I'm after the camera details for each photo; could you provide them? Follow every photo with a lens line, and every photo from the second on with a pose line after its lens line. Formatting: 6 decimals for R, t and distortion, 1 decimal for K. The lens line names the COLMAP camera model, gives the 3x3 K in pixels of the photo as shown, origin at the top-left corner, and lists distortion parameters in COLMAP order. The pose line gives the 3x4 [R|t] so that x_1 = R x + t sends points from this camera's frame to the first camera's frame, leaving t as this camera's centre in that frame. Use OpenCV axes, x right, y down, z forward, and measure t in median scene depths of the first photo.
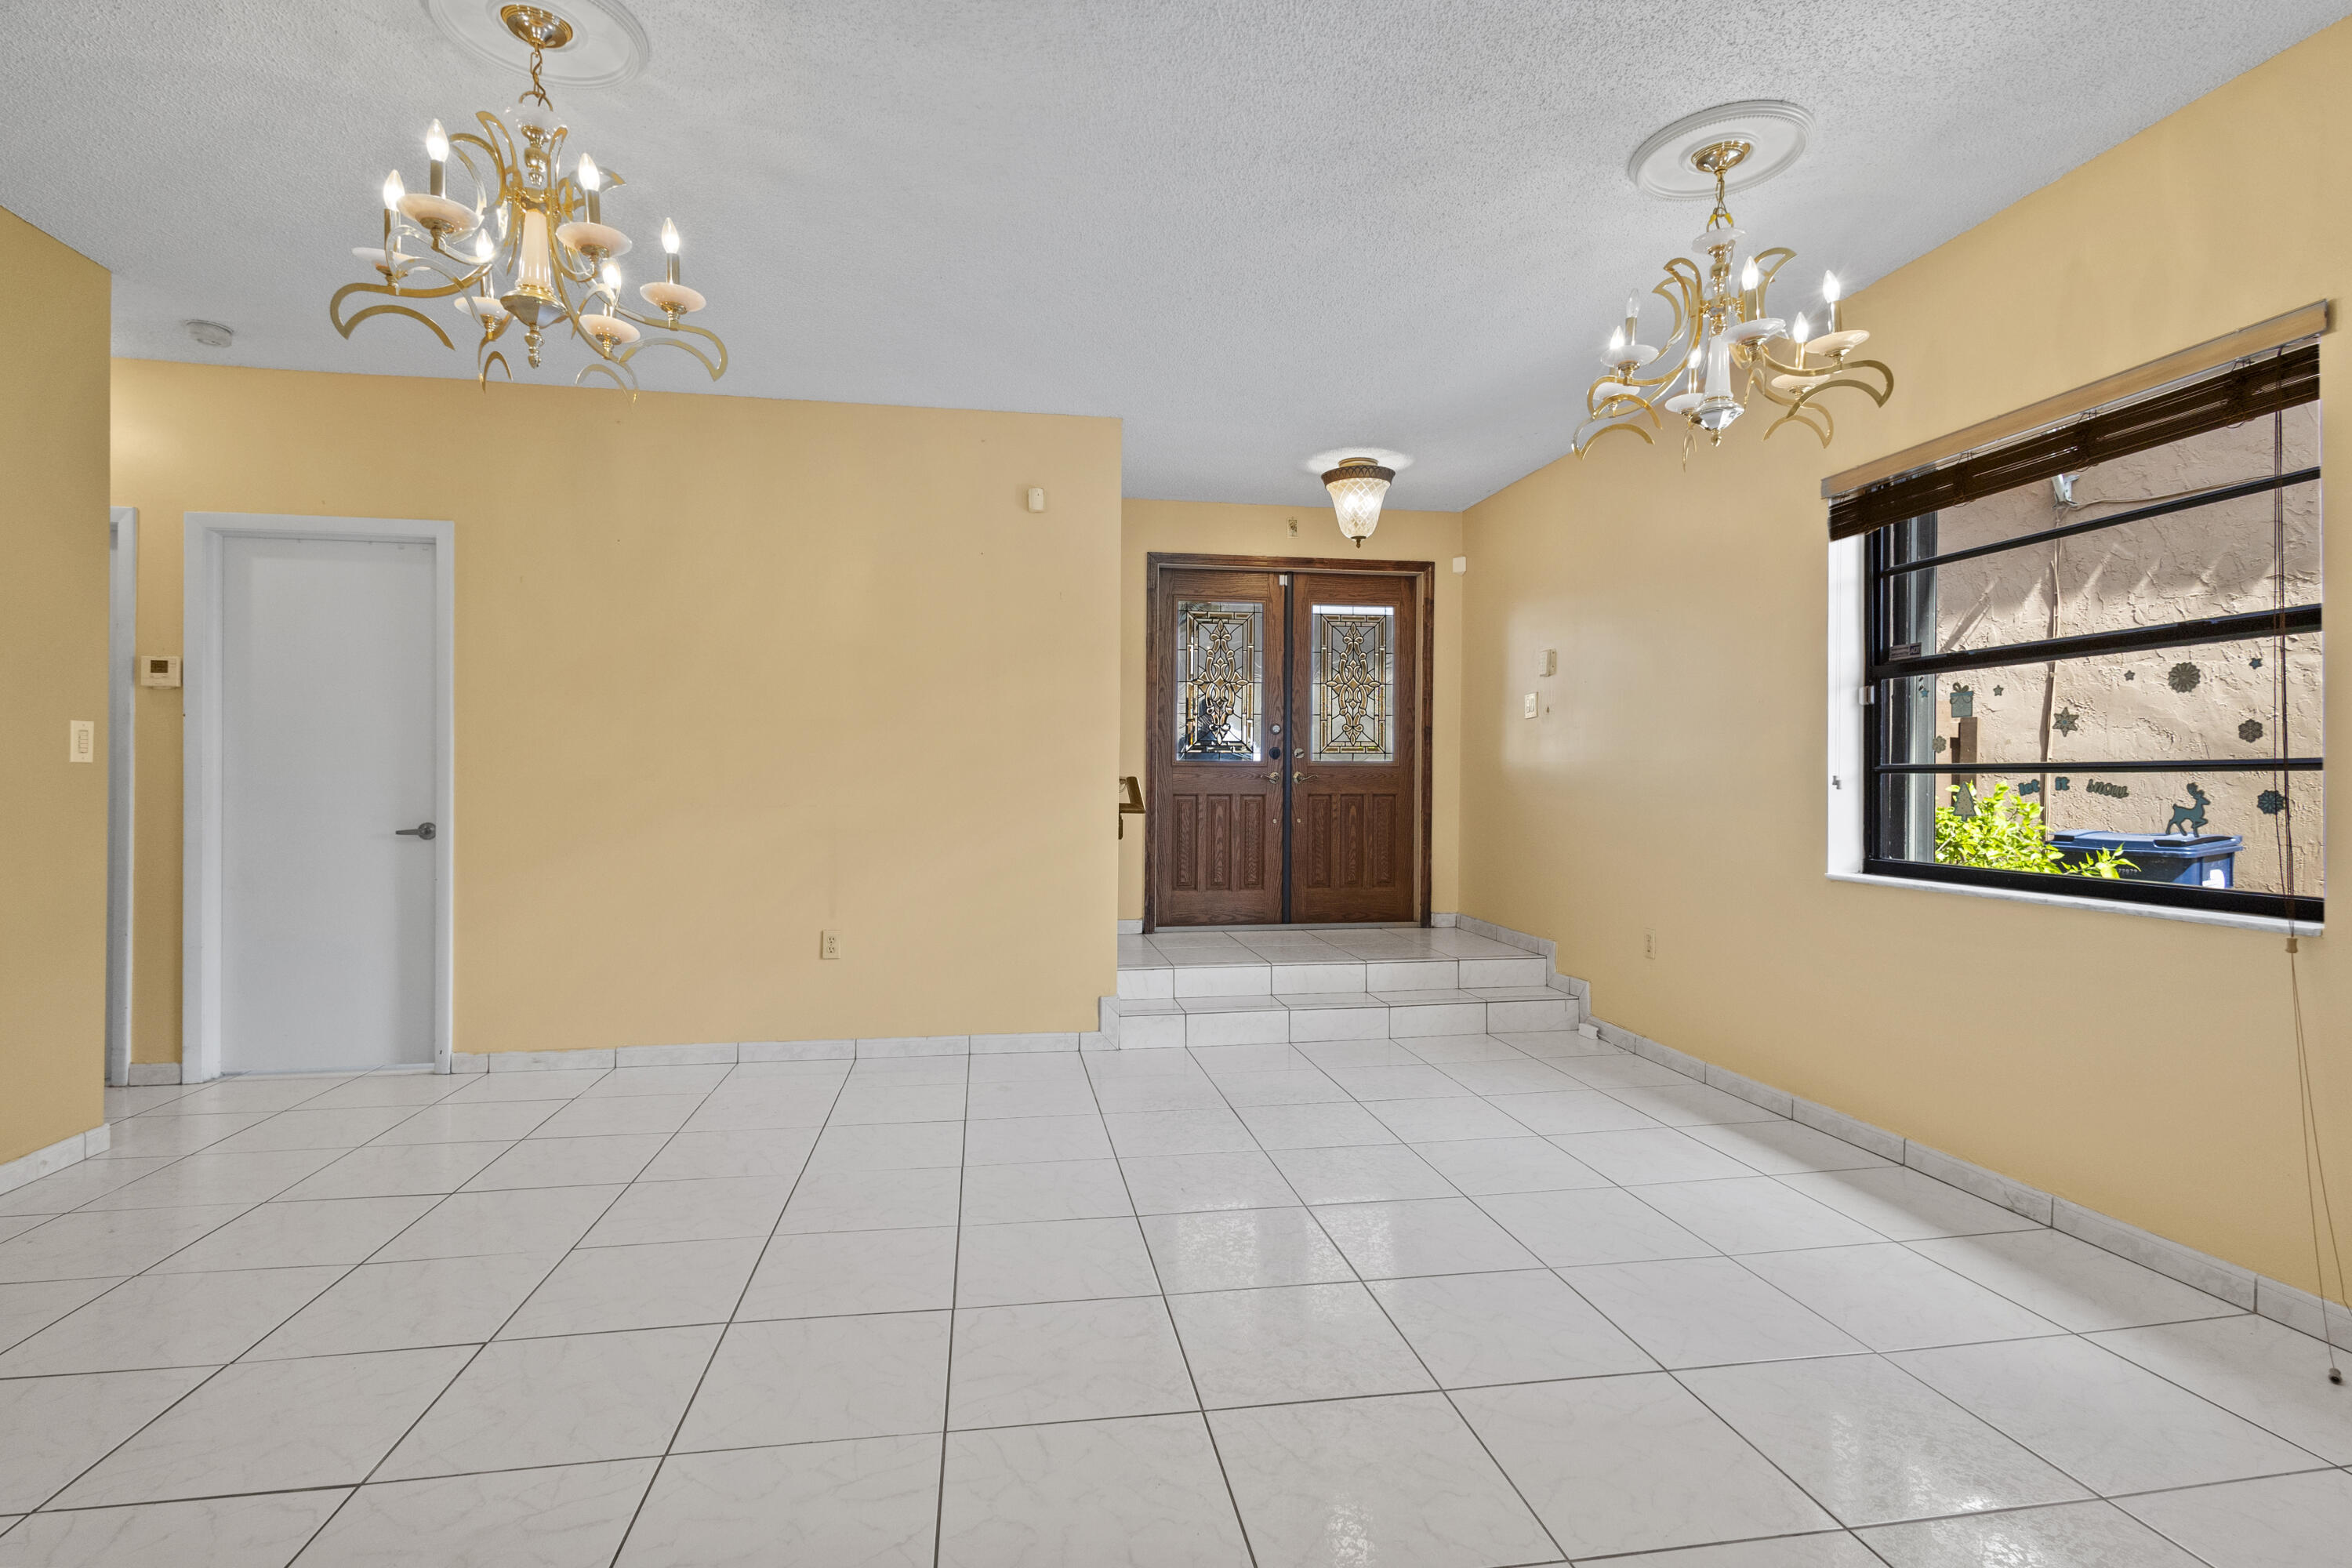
lens RADIAL K [[1109.8, 0, 1180.0], [0, 1109.8, 782.6], [0, 0, 1]] dist [0.010234, -0.003465]
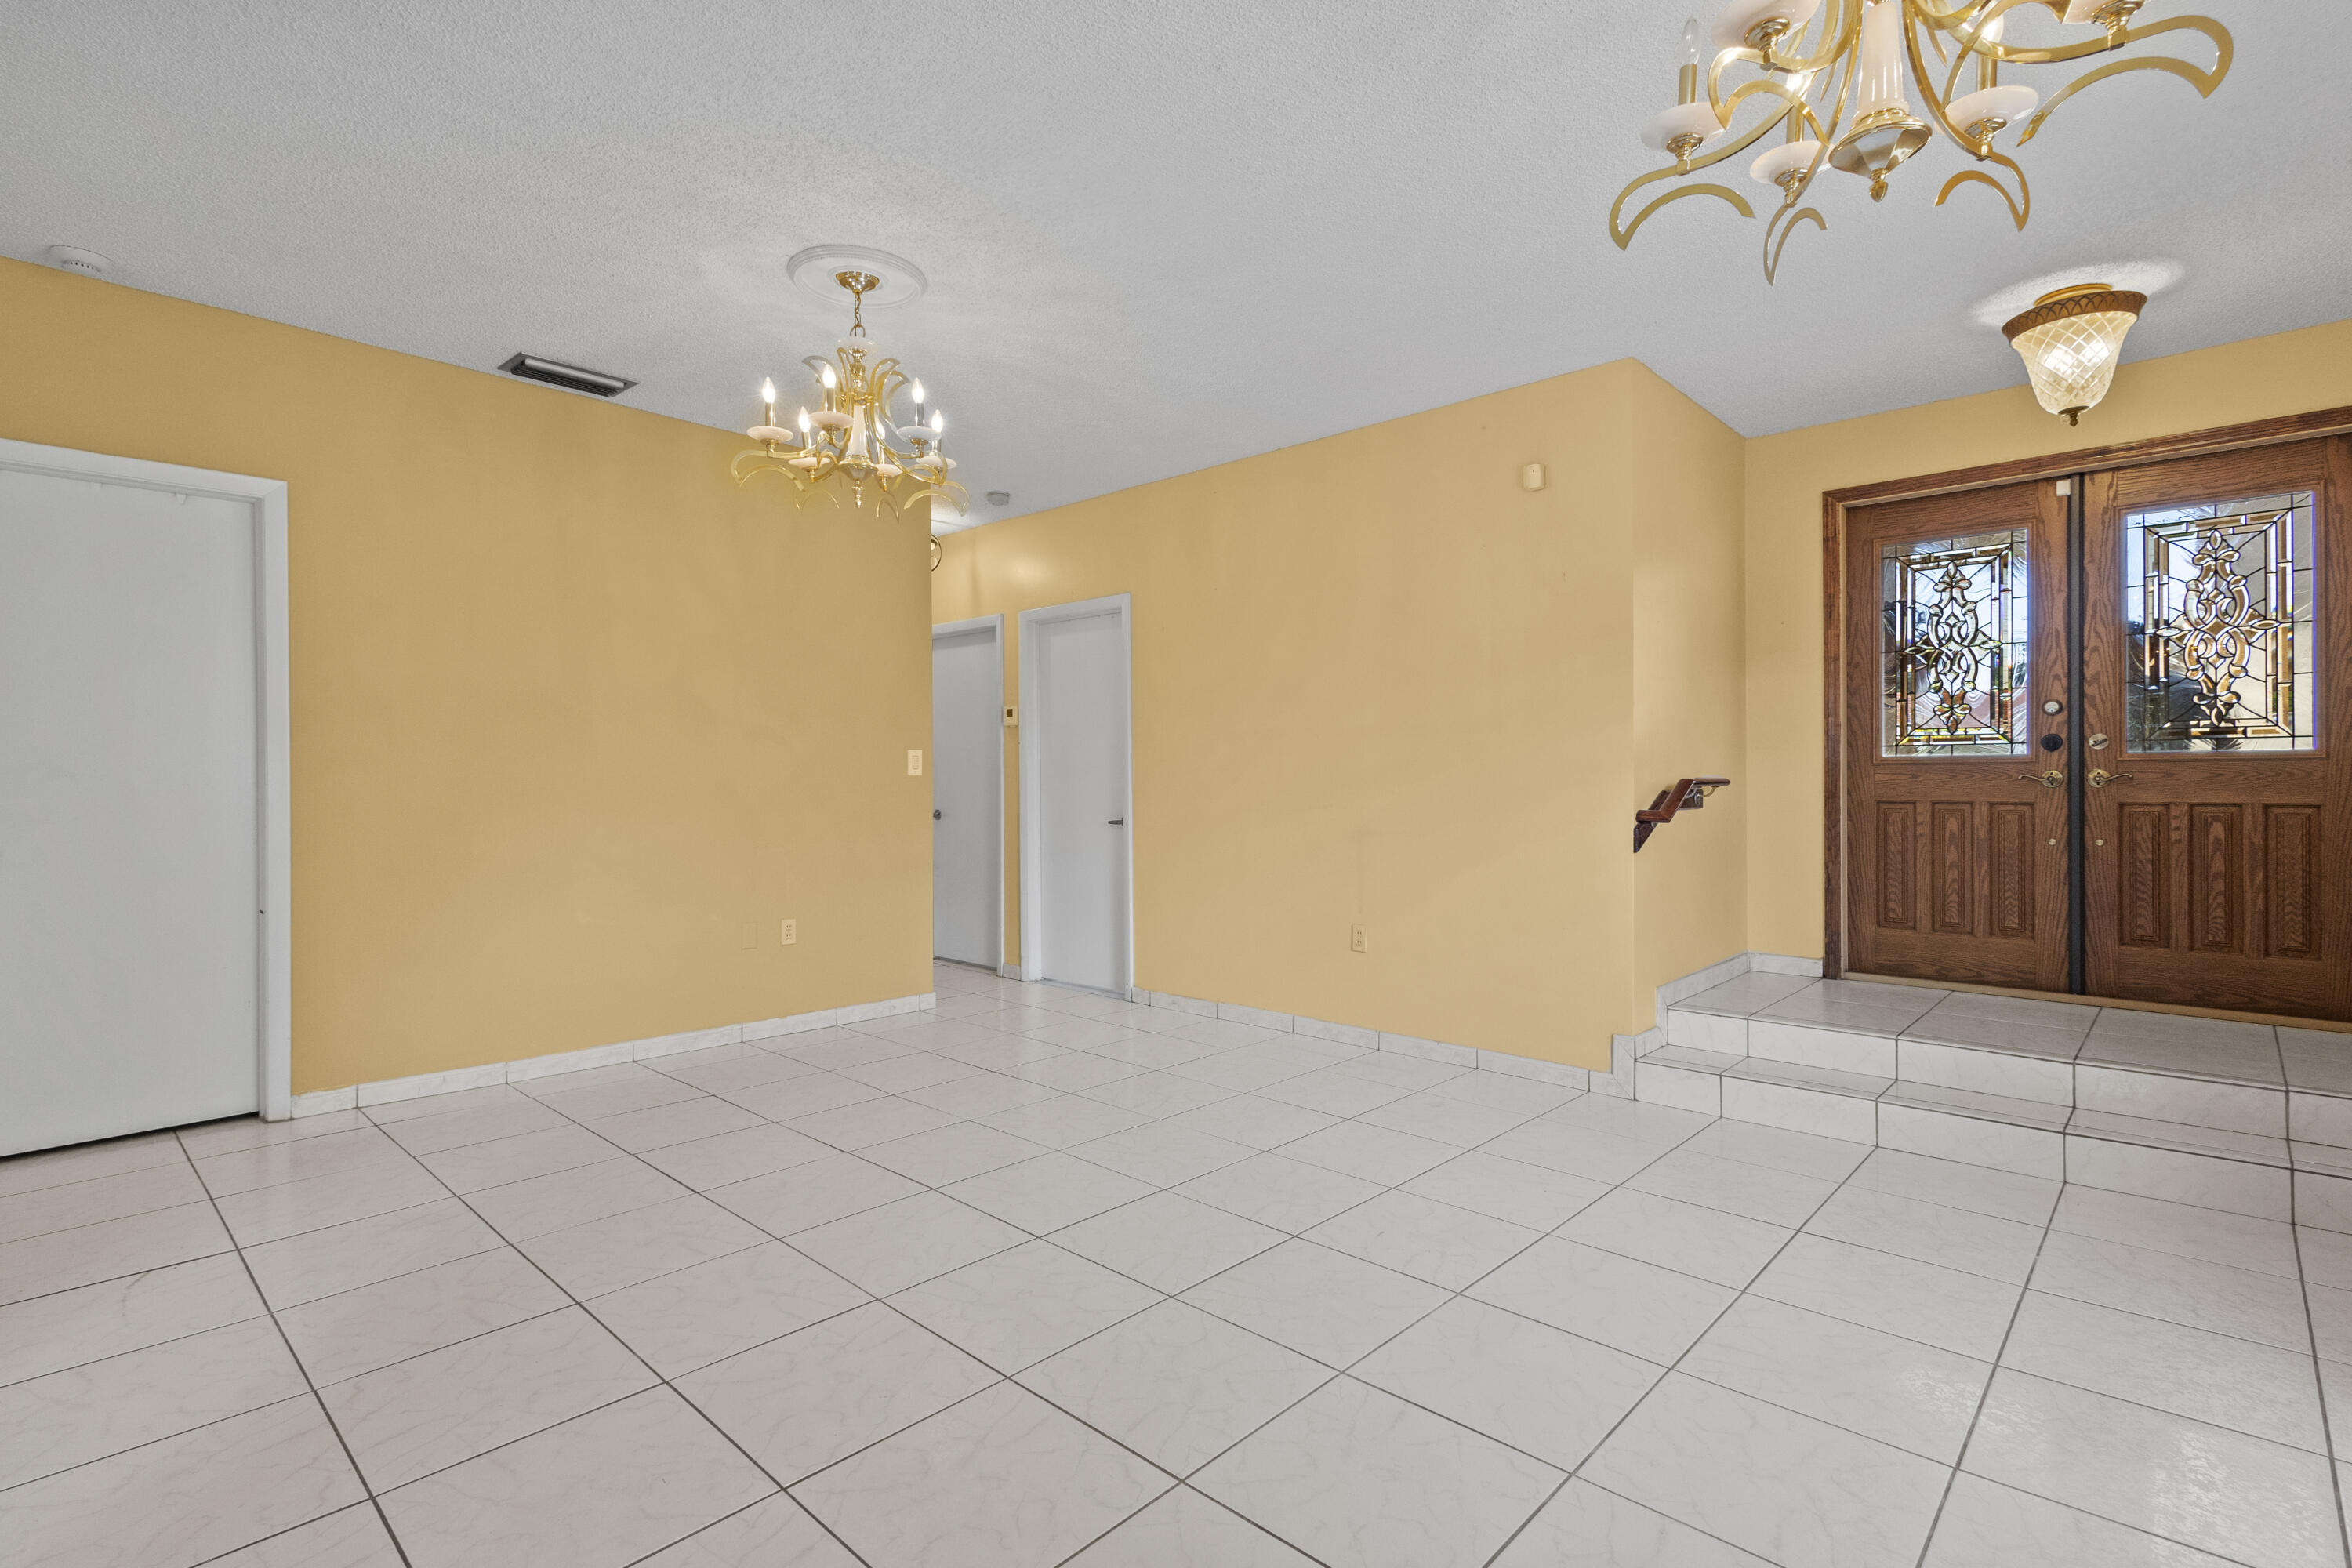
lens RADIAL K [[1109.8, 0, 1184.1], [0, 1109.8, 783.3], [0, 0, 1]] dist [0.010234, -0.003465]
pose [[0.608301, -0.003216, -0.793700, 0.319937], [0.000903, 0.999994, -0.003359, 0.000525], [0.793706, 0.001327, 0.608300, 0.162847]]
